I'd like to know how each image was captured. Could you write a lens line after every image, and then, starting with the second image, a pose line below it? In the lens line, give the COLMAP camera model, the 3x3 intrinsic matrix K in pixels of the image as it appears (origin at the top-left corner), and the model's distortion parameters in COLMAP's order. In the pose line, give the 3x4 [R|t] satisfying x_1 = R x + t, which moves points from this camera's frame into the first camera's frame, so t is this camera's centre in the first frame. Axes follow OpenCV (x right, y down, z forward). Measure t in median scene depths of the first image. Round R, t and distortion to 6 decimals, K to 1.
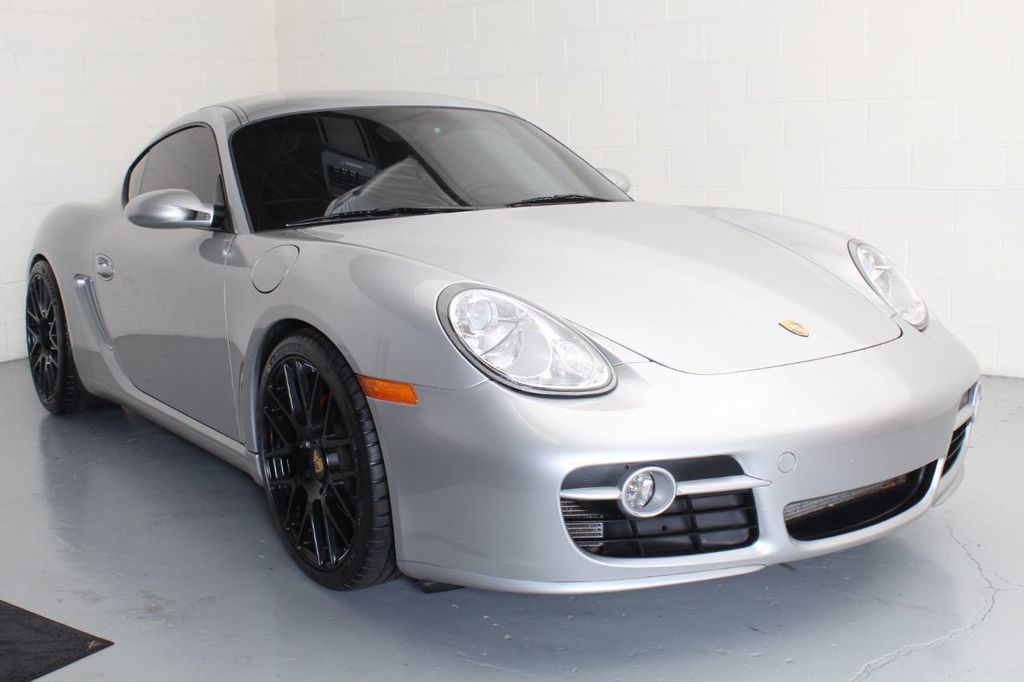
lens RADIAL K [[1191.6, 0, 514.3], [0, 1191.6, 338.6], [0, 0, 1]] dist [-0.034380, 0.000000]
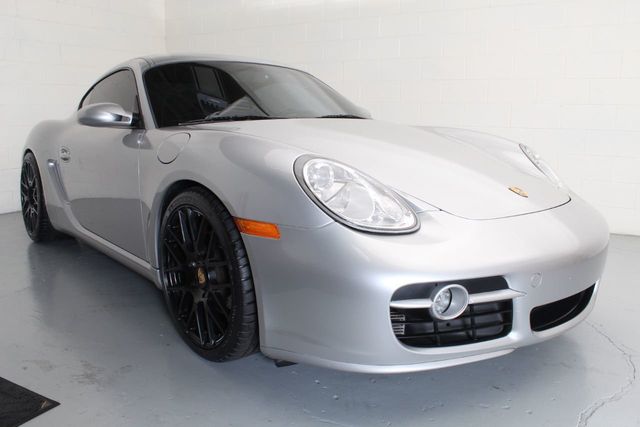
lens RADIAL K [[530.2, 0, 318.0], [0, 530.2, 213.3], [0, 0, 1]] dist [-0.101478, 0.035996]
pose [[0.994682, 0.015718, 0.101790, -0.091171], [-0.016092, 0.999866, 0.002847, 0.021056], [-0.101732, -0.004470, 0.994802, 0.339074]]
